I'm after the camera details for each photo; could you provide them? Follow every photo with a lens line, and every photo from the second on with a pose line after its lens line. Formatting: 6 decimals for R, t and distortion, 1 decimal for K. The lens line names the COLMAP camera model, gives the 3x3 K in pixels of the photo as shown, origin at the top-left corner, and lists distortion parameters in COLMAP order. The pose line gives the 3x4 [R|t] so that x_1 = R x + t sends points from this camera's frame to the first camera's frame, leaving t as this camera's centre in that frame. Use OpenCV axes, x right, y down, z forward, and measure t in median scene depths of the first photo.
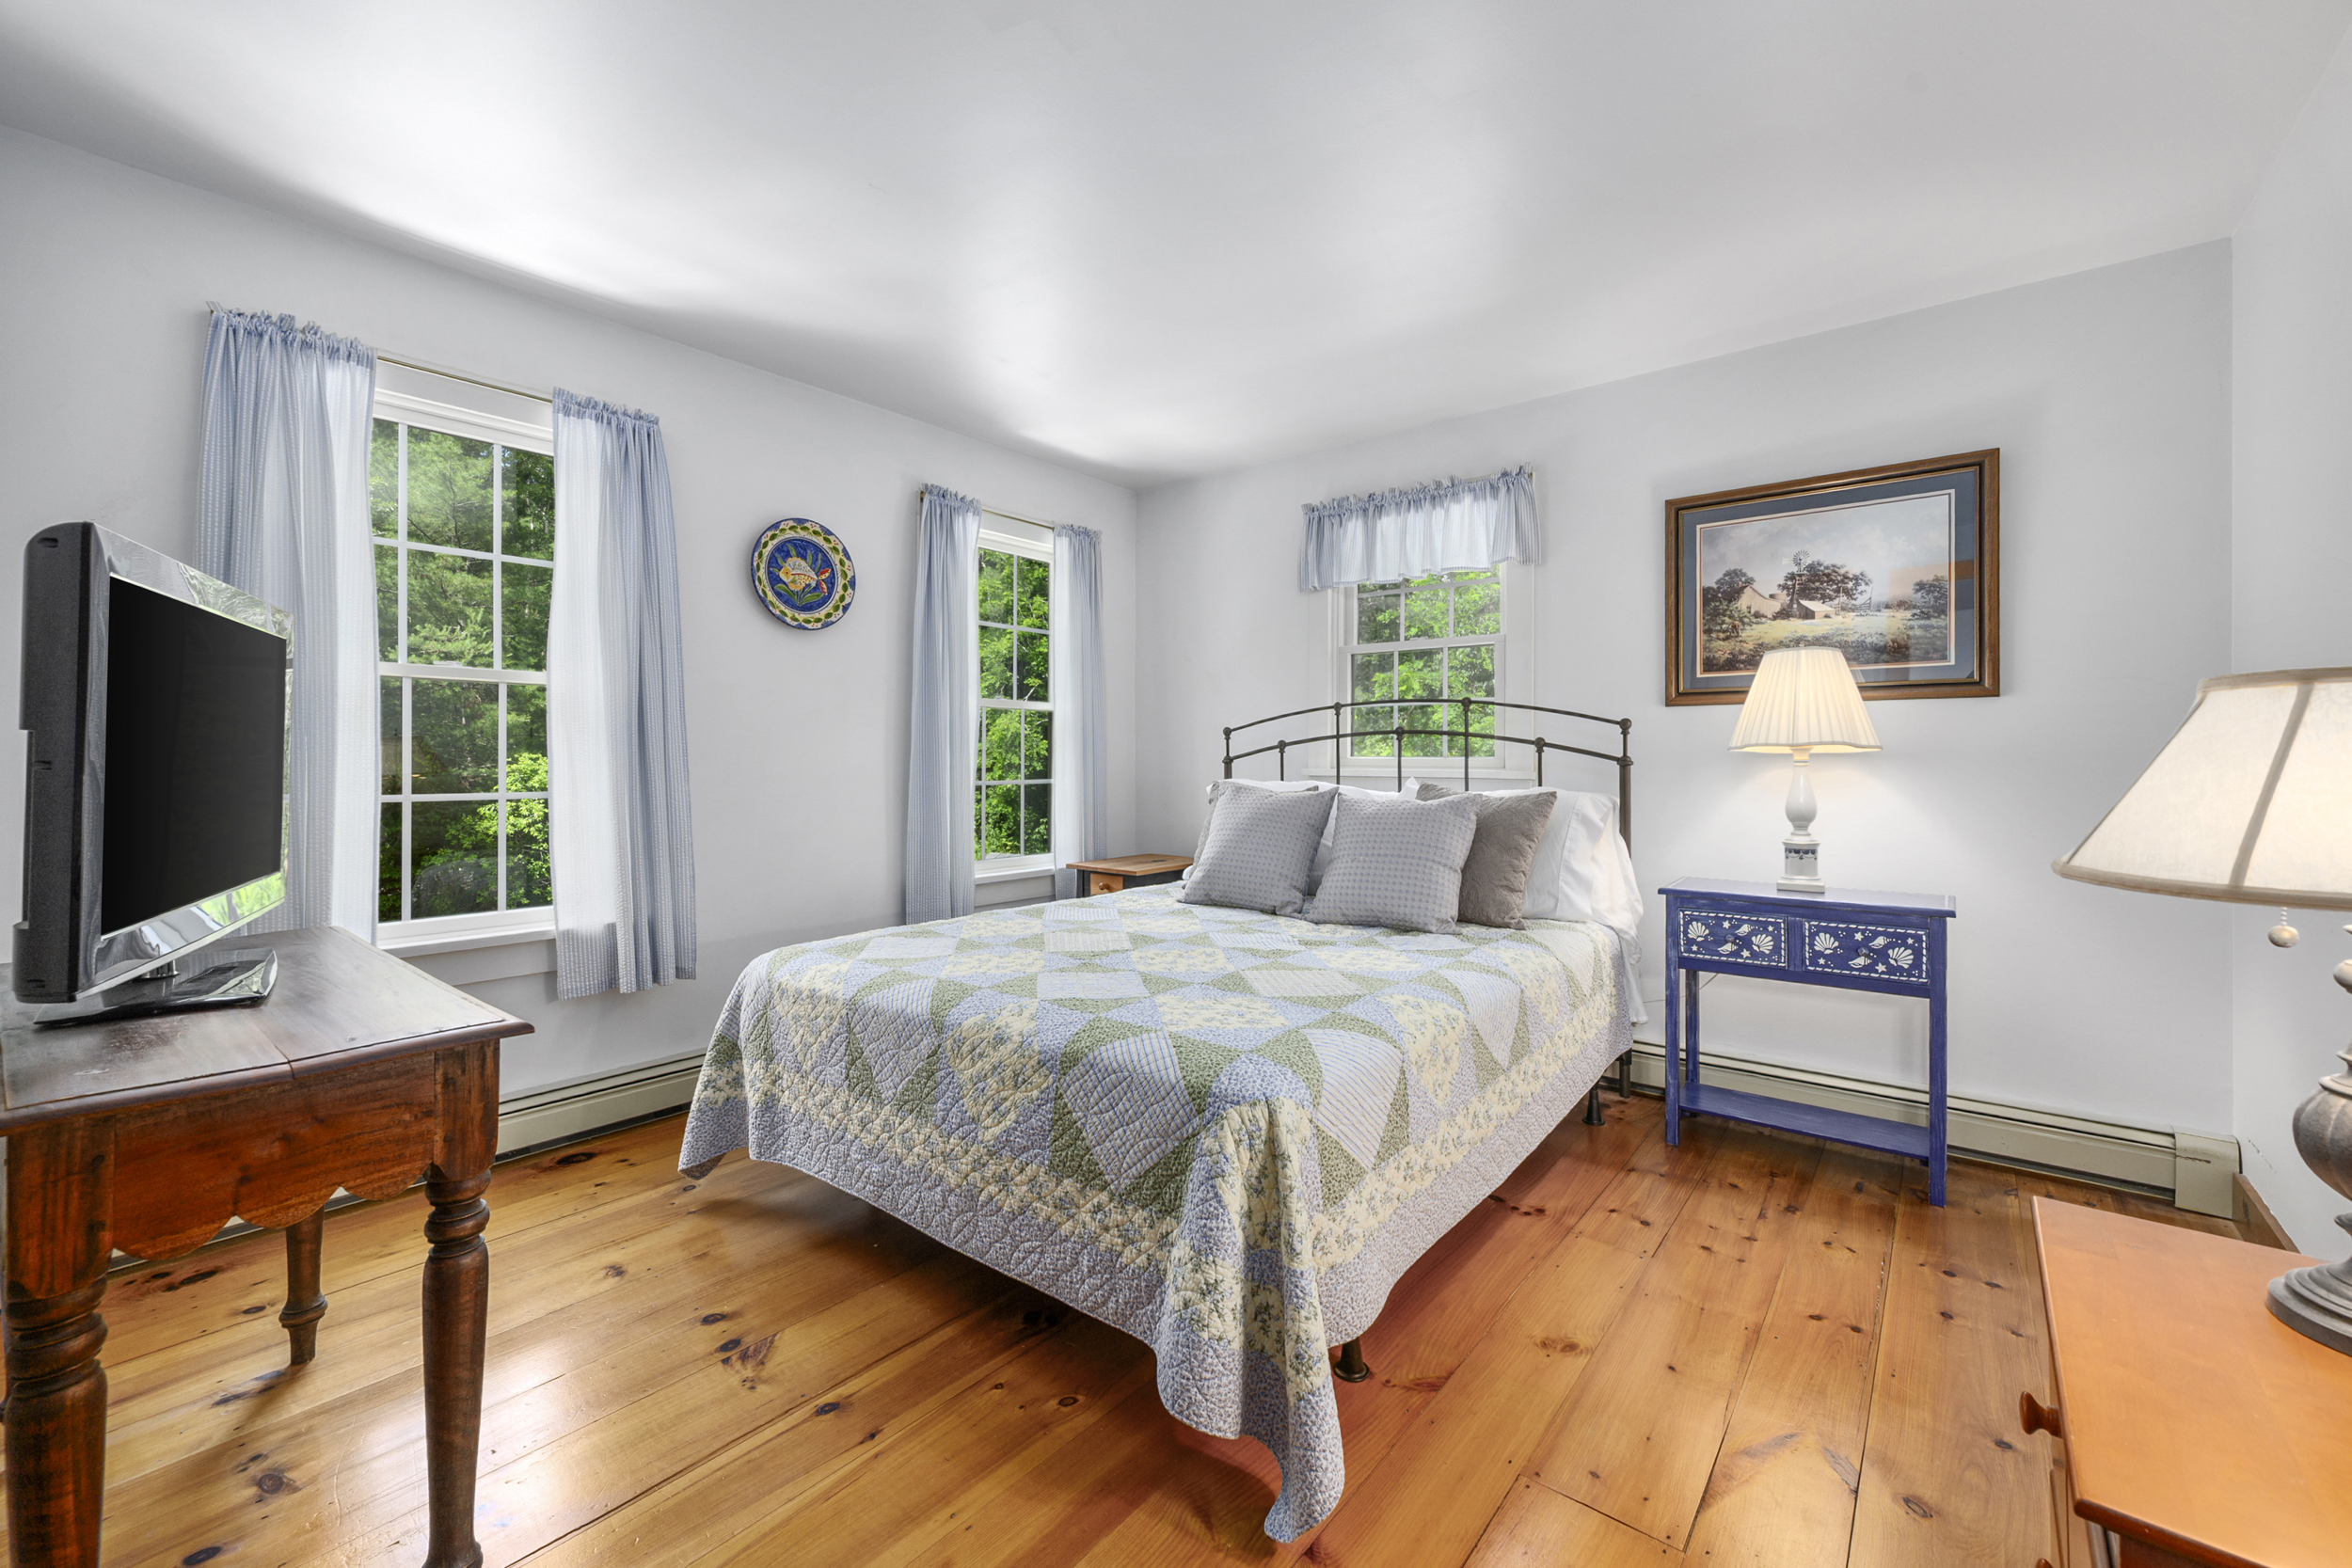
lens RADIAL K [[957.7, 0, 1175.2], [0, 957.7, 762.2], [0, 0, 1]] dist [0.001828, 0.000426]
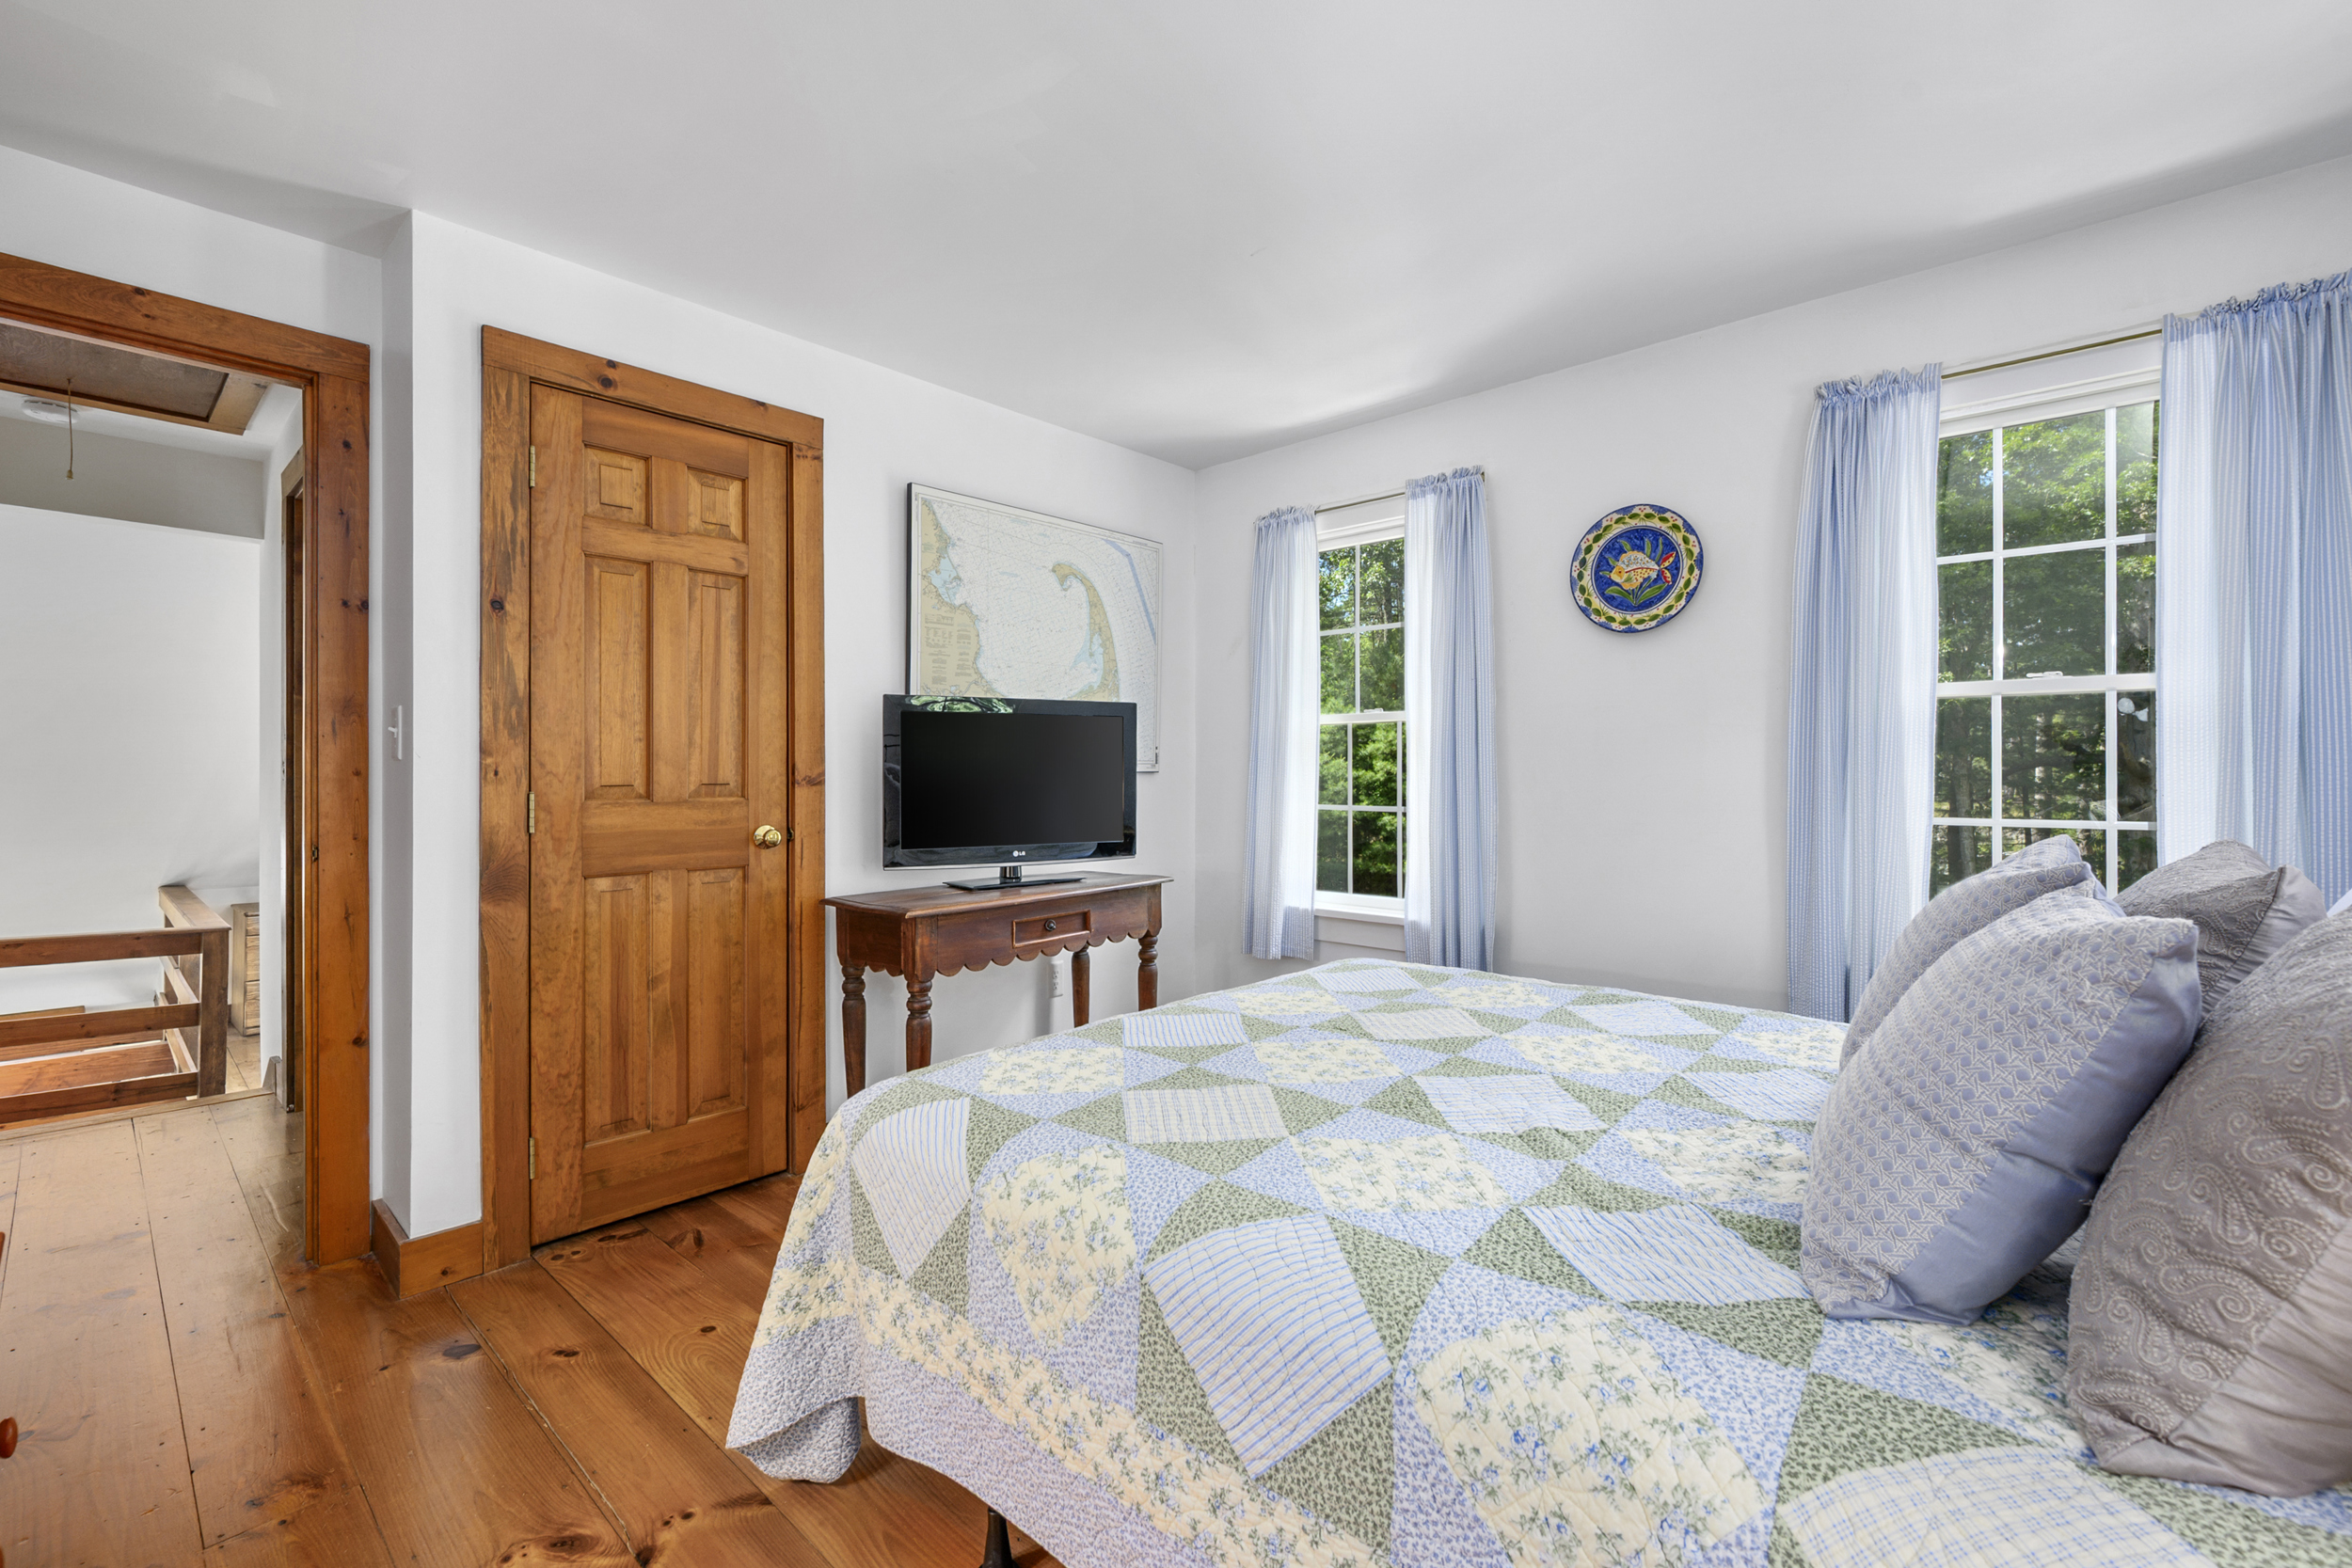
lens RADIAL K [[972.3, 0, 1182.6], [0, 972.3, 782.2], [0, 0, 1]] dist [-0.000491, 0.000149]
pose [[-0.033891, 0.004310, -0.999416, 0.514008], [-0.003898, 0.999983, 0.004445, -0.005063], [0.999418, 0.004046, -0.033874, 0.629398]]
